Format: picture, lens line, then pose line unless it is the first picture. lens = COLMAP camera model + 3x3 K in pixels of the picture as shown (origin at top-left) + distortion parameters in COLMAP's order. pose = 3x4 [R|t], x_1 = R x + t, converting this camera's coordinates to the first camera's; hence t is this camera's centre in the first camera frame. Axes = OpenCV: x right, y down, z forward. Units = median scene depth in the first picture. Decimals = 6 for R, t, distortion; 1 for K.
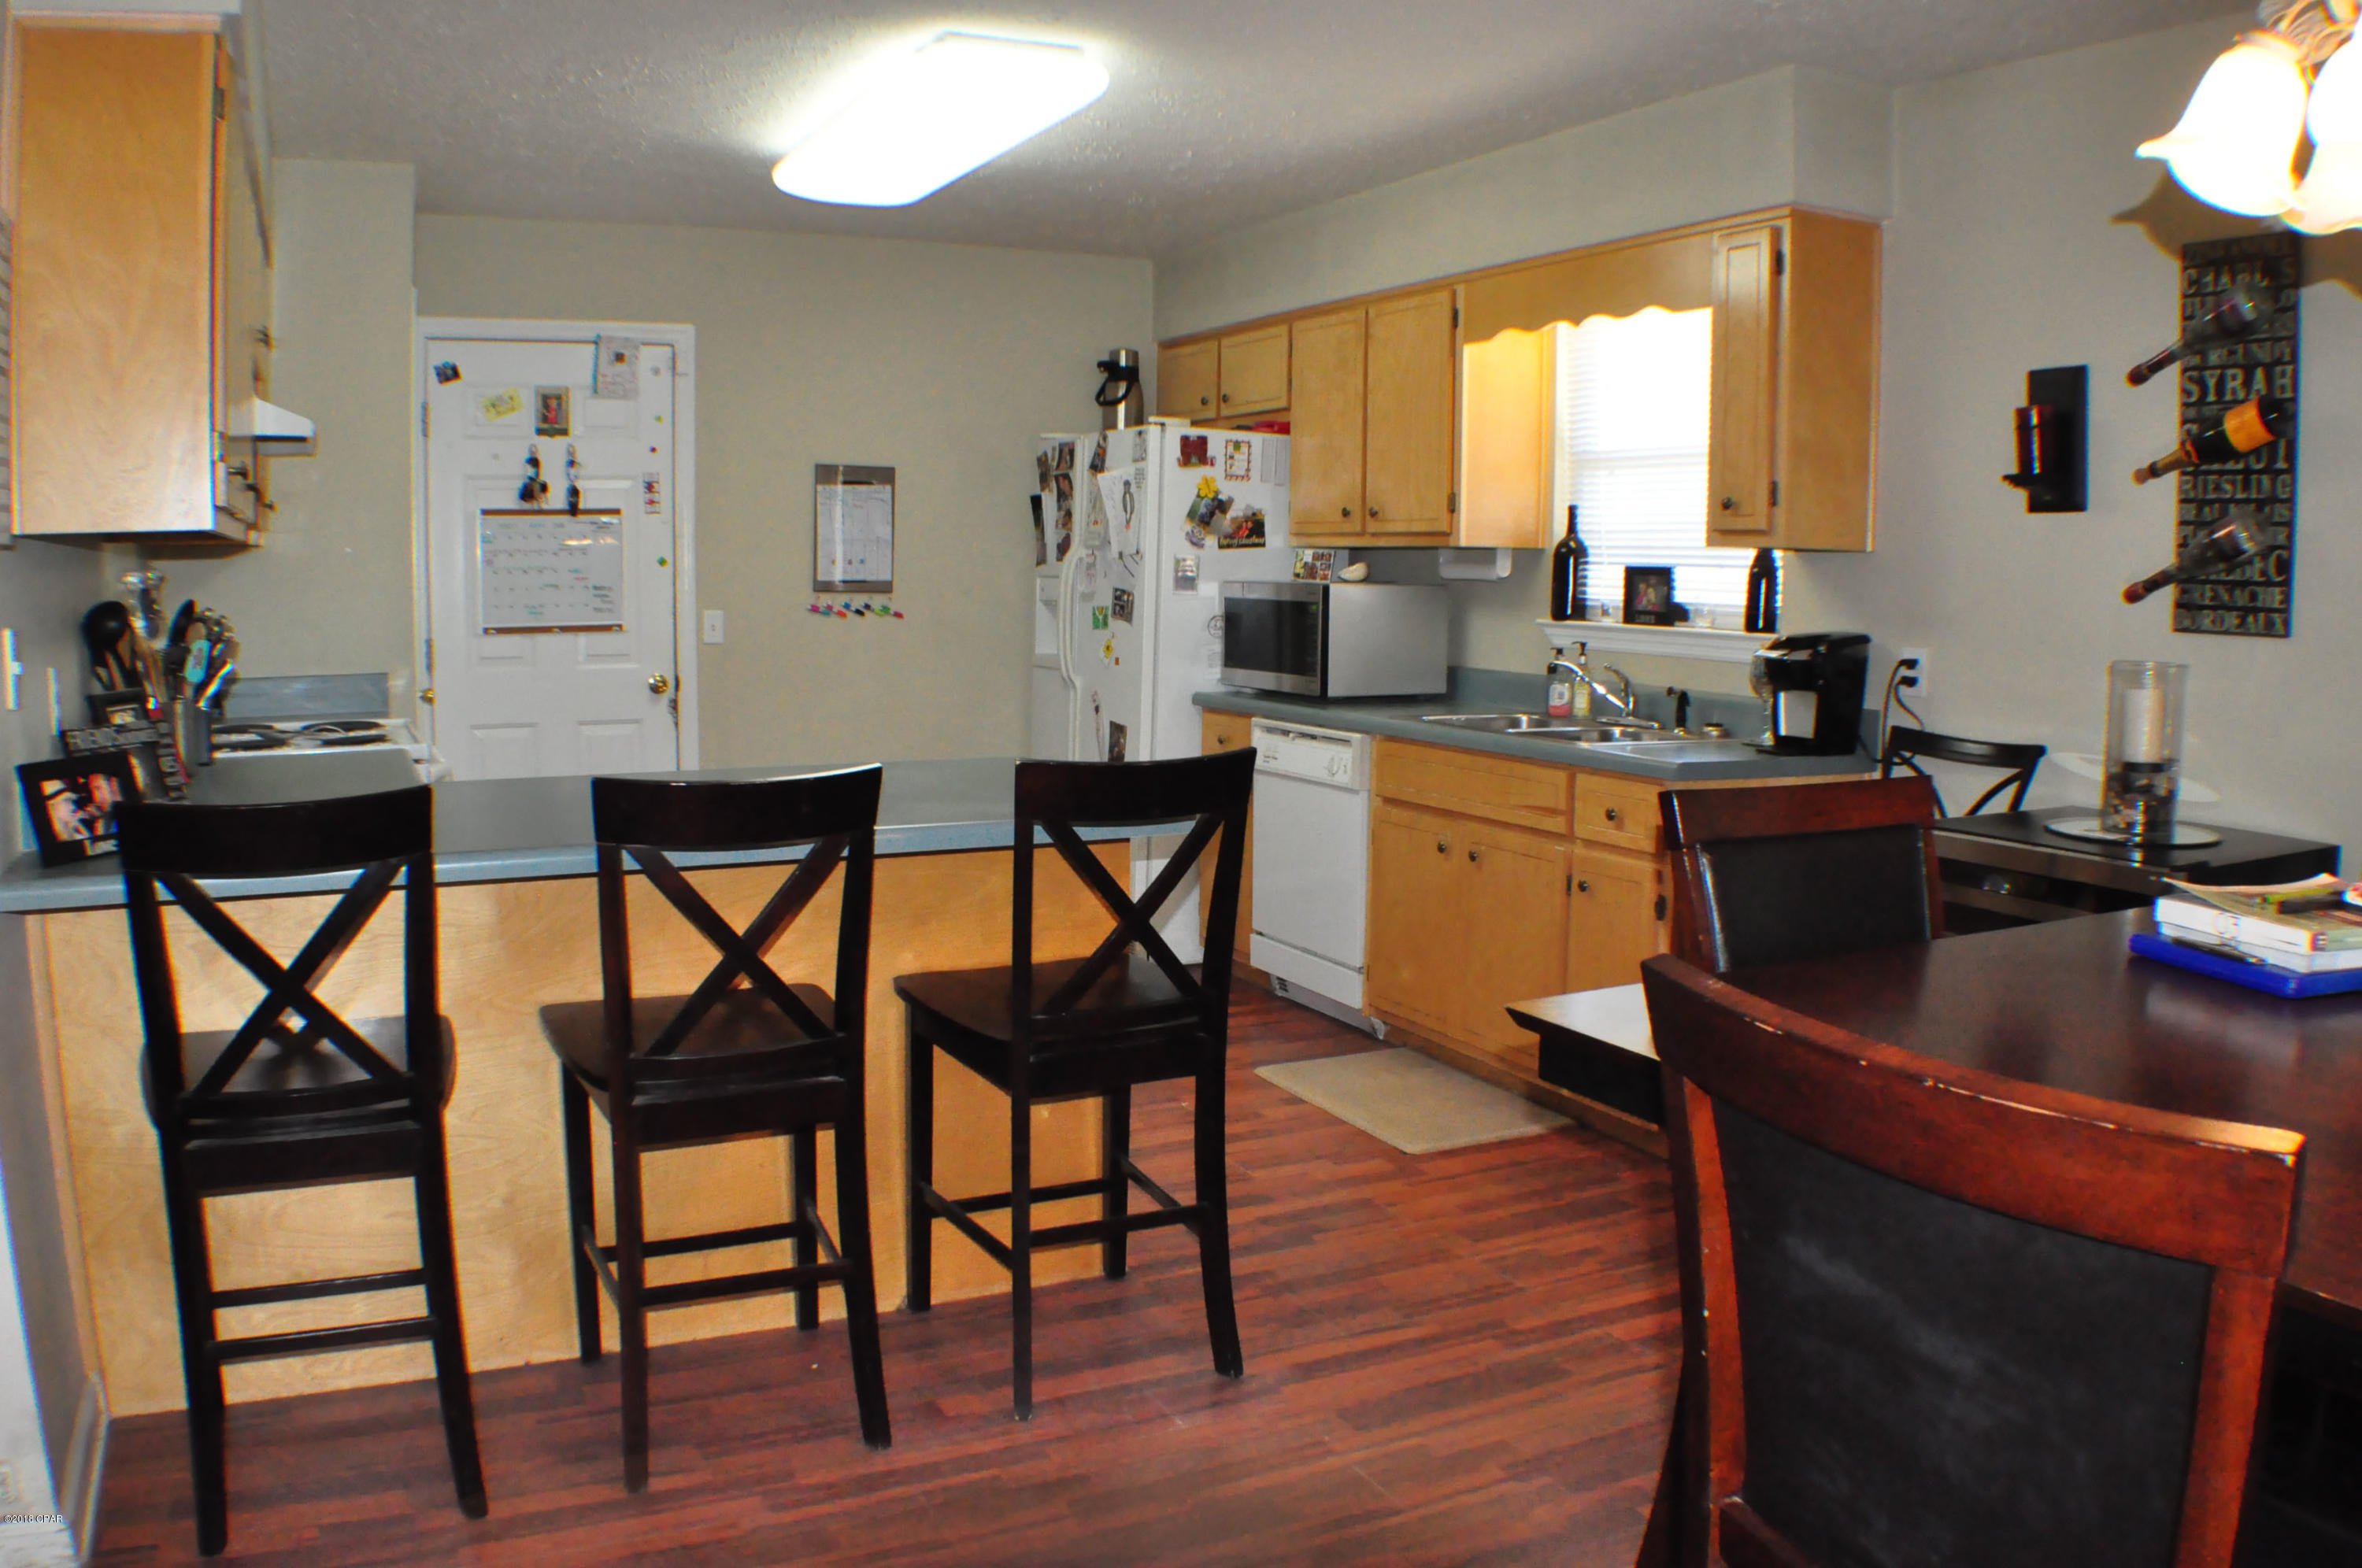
lens RADIAL K [[2229.1, 0, 1182.3], [0, 2229.1, 826.0], [0, 0, 1]] dist [-0.189301, -0.001115]
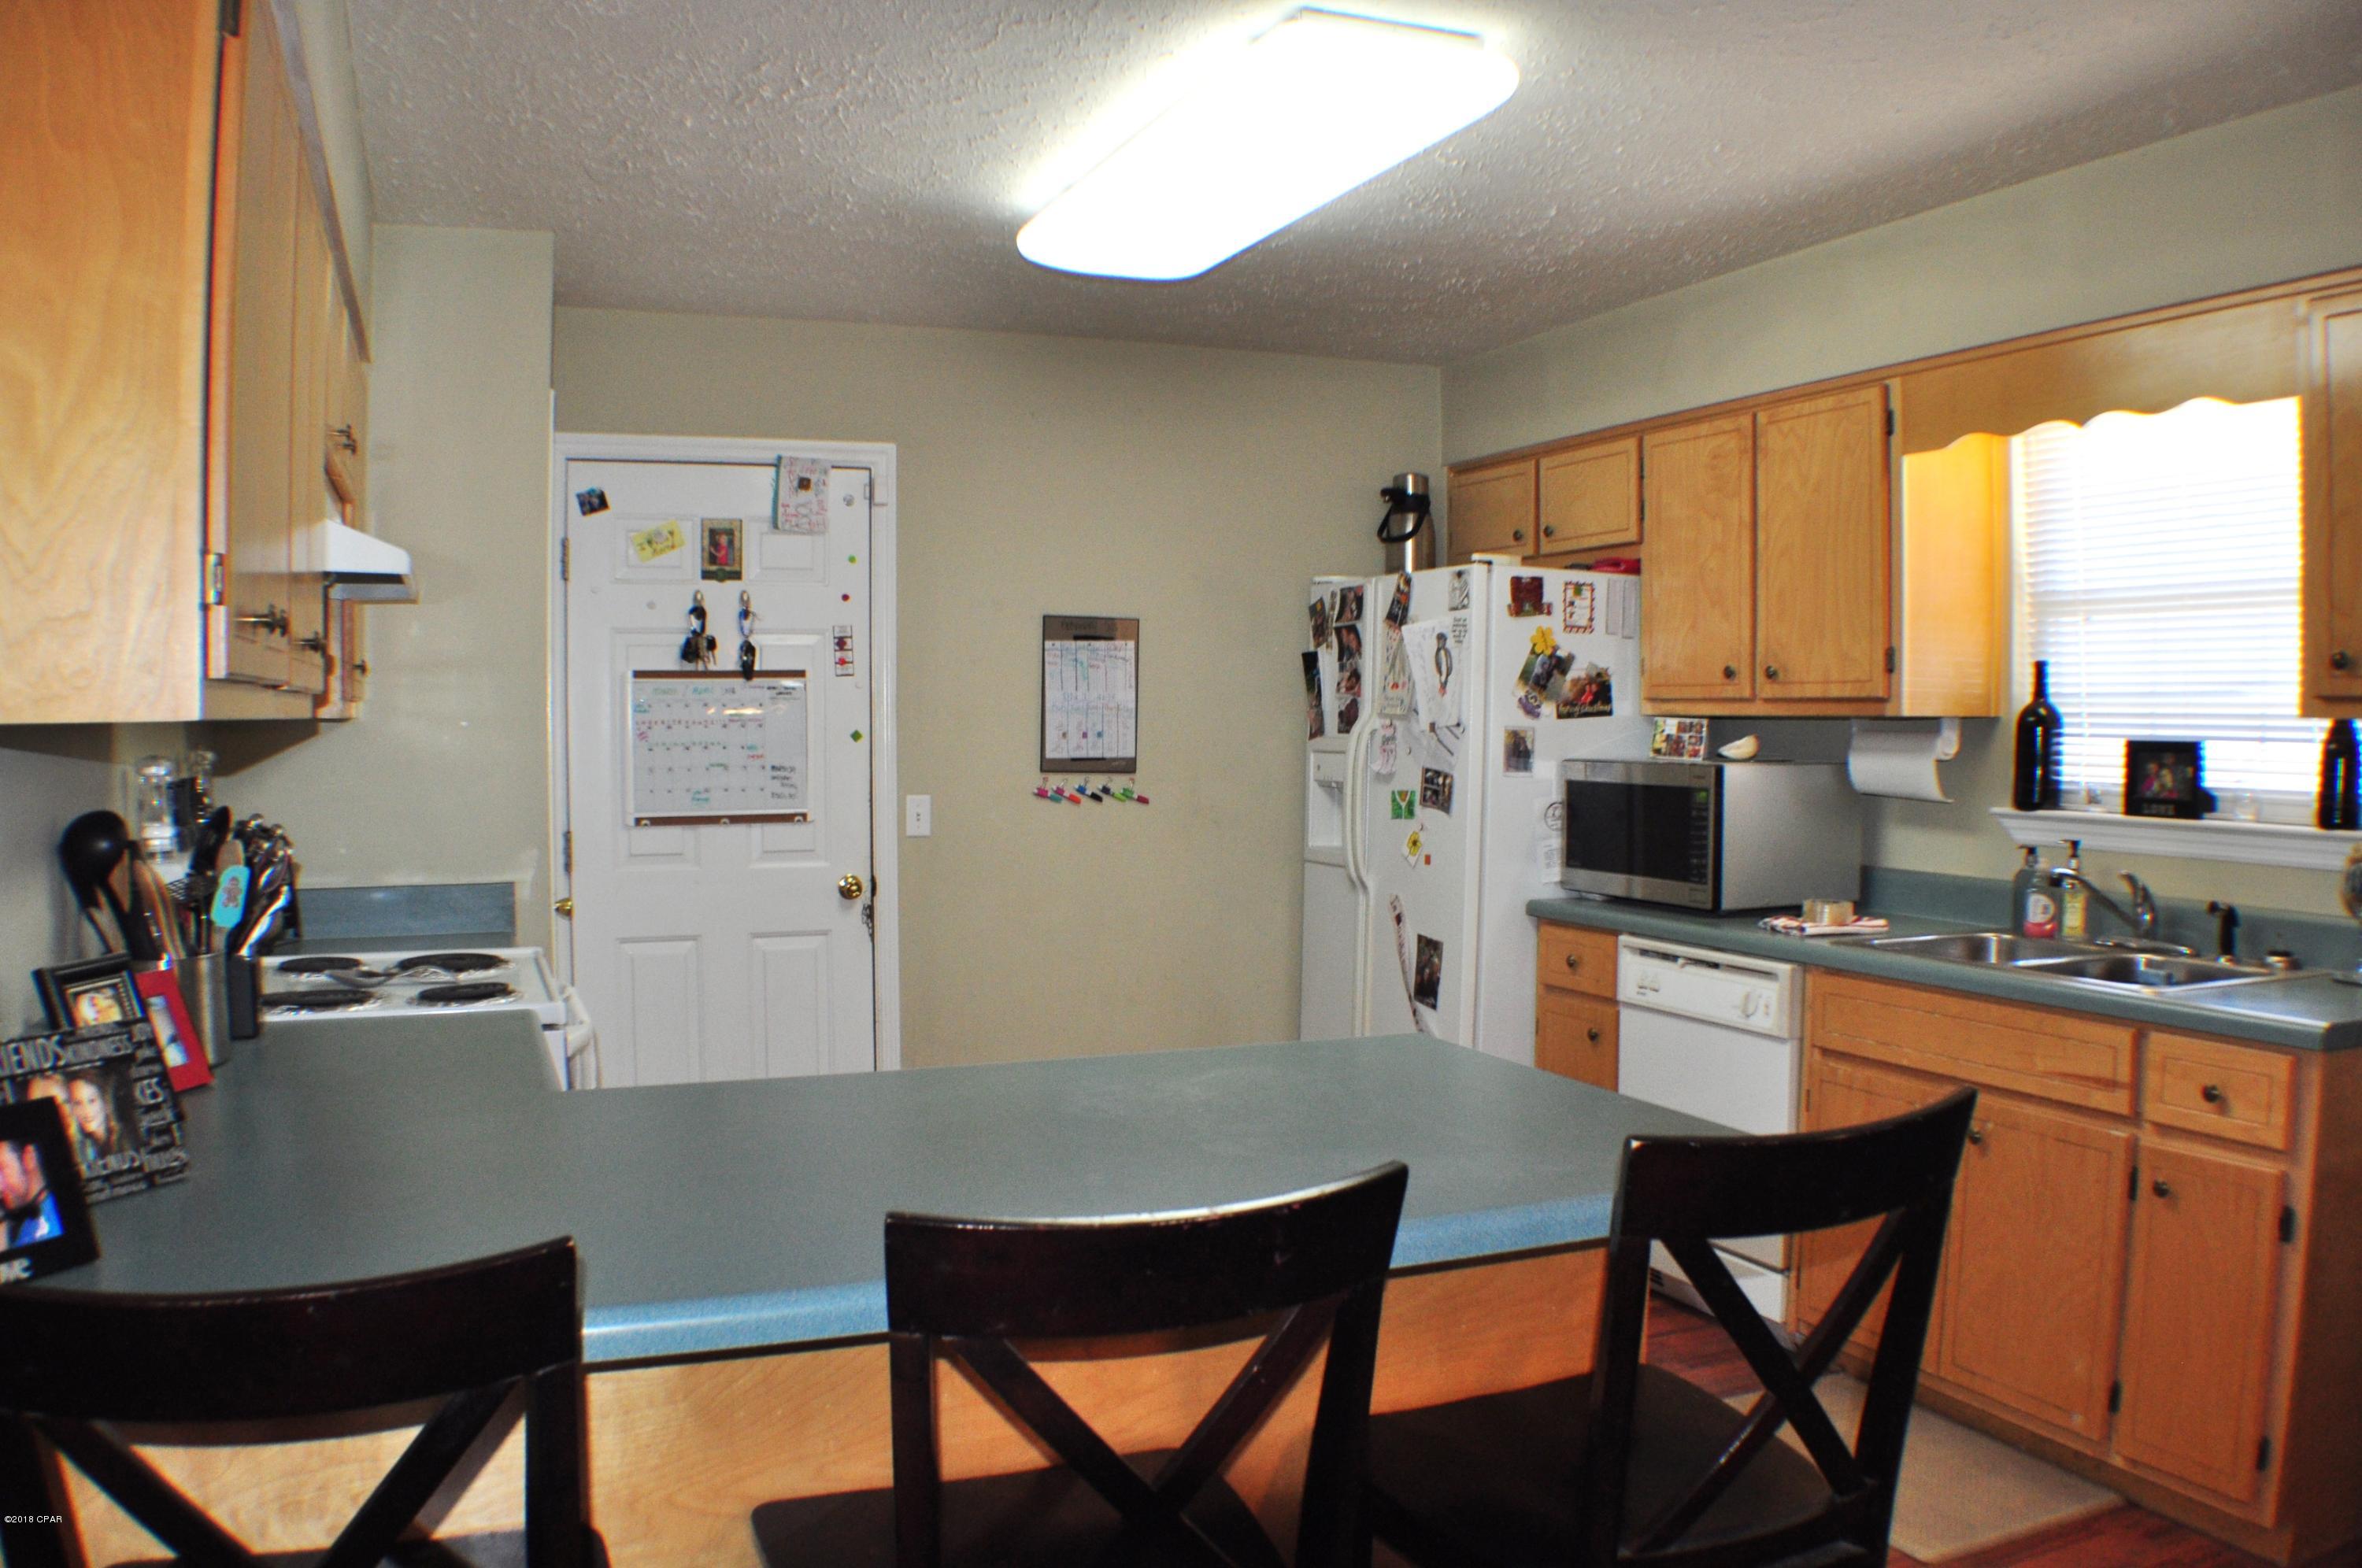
lens RADIAL K [[2304.7, 0, 1181.0], [0, 2304.7, 784.0], [0, 0, 1]] dist [-0.183205, 0.017617]
pose [[0.997691, -0.006118, -0.067634, -0.064929], [0.000140, 0.996116, -0.088049, -0.030255], [0.067910, 0.087836, 0.993817, 0.184121]]
